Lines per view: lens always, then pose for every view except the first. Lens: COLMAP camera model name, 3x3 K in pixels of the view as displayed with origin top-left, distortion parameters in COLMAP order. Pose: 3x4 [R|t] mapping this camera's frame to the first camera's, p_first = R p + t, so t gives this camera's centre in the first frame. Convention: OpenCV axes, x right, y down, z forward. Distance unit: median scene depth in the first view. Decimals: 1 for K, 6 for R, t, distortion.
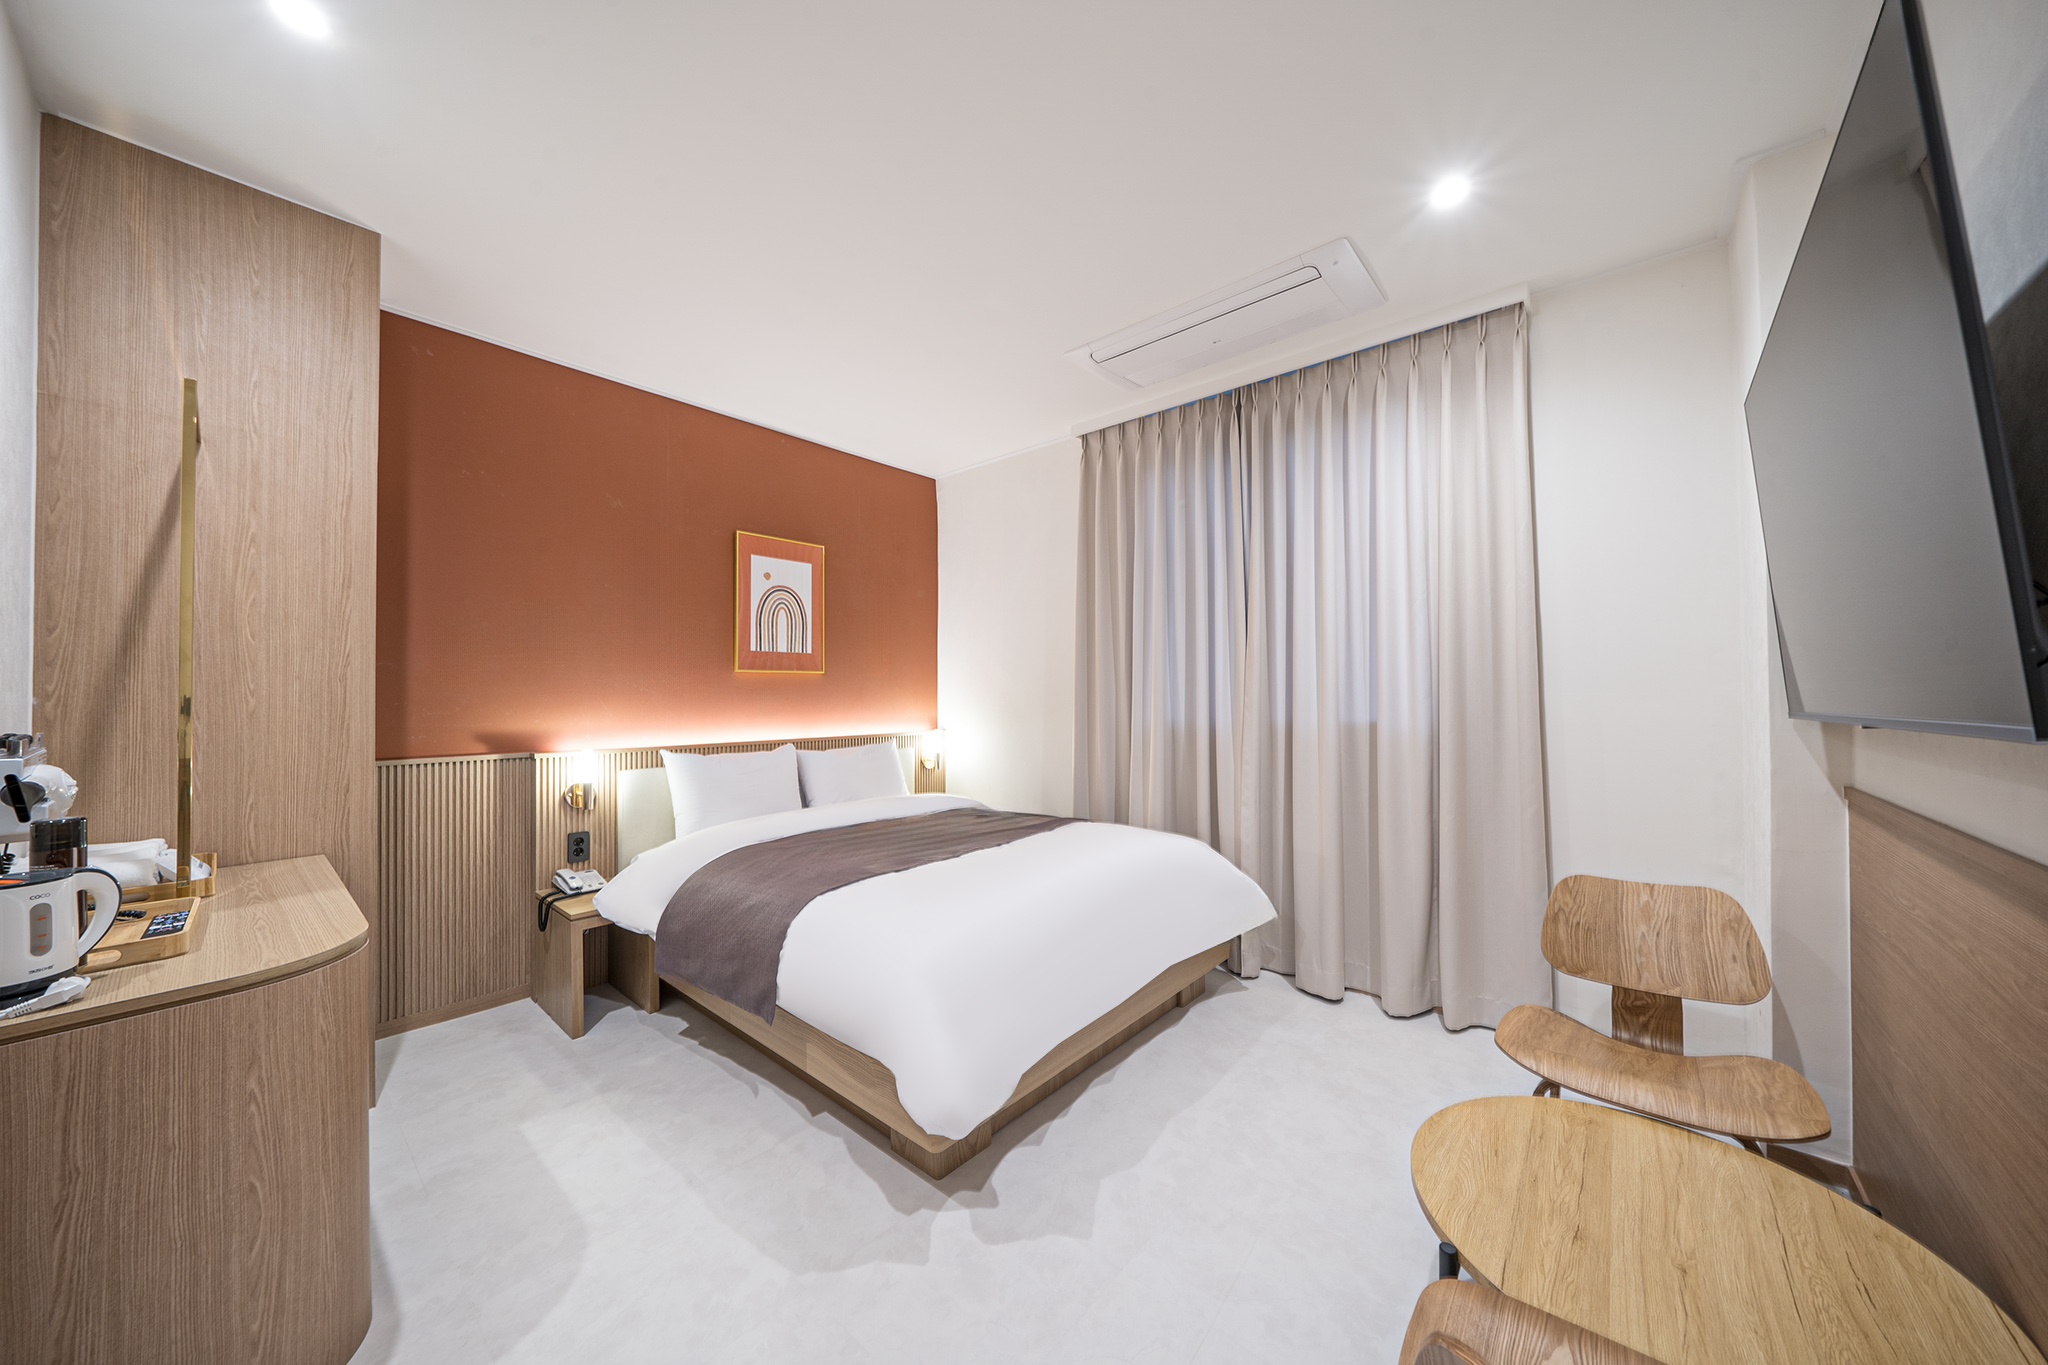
lens RADIAL K [[697.5, 0, 1003.6], [0, 697.5, 690.0], [0, 0, 1]] dist [-0.001987, -0.000045]
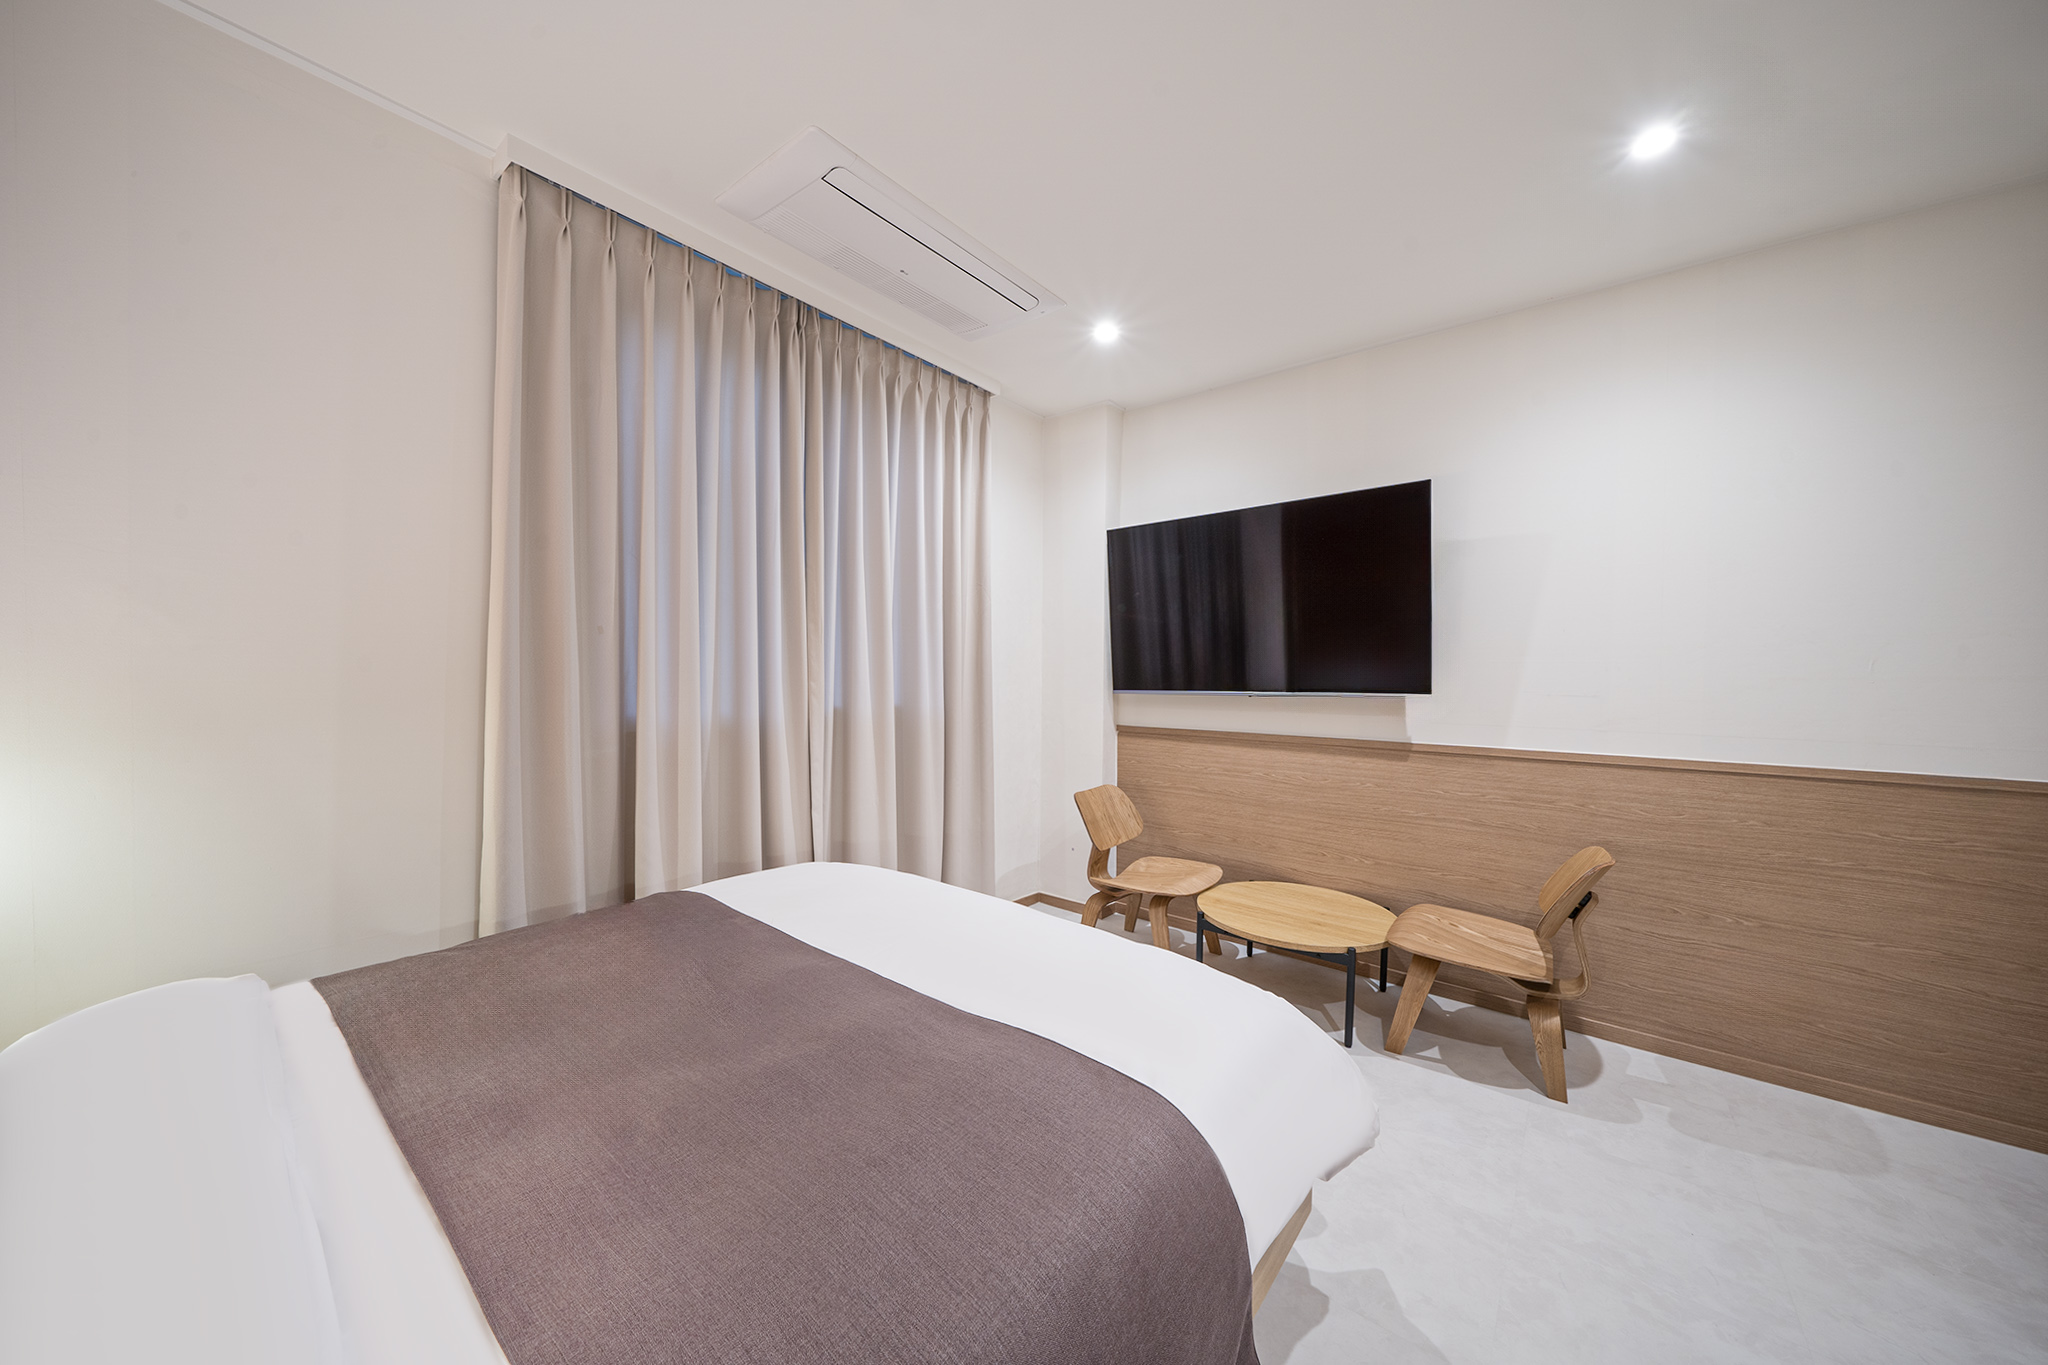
lens RADIAL K [[727.9, 0, 1028.5], [0, 727.9, 701.6], [0, 0, 1]] dist [-0.000270, -0.000064]
pose [[-0.076139, -0.032369, 0.996572, -0.958933], [-0.013516, 0.999415, 0.031429, -0.000187], [-0.997006, -0.011077, -0.076532, 1.419913]]
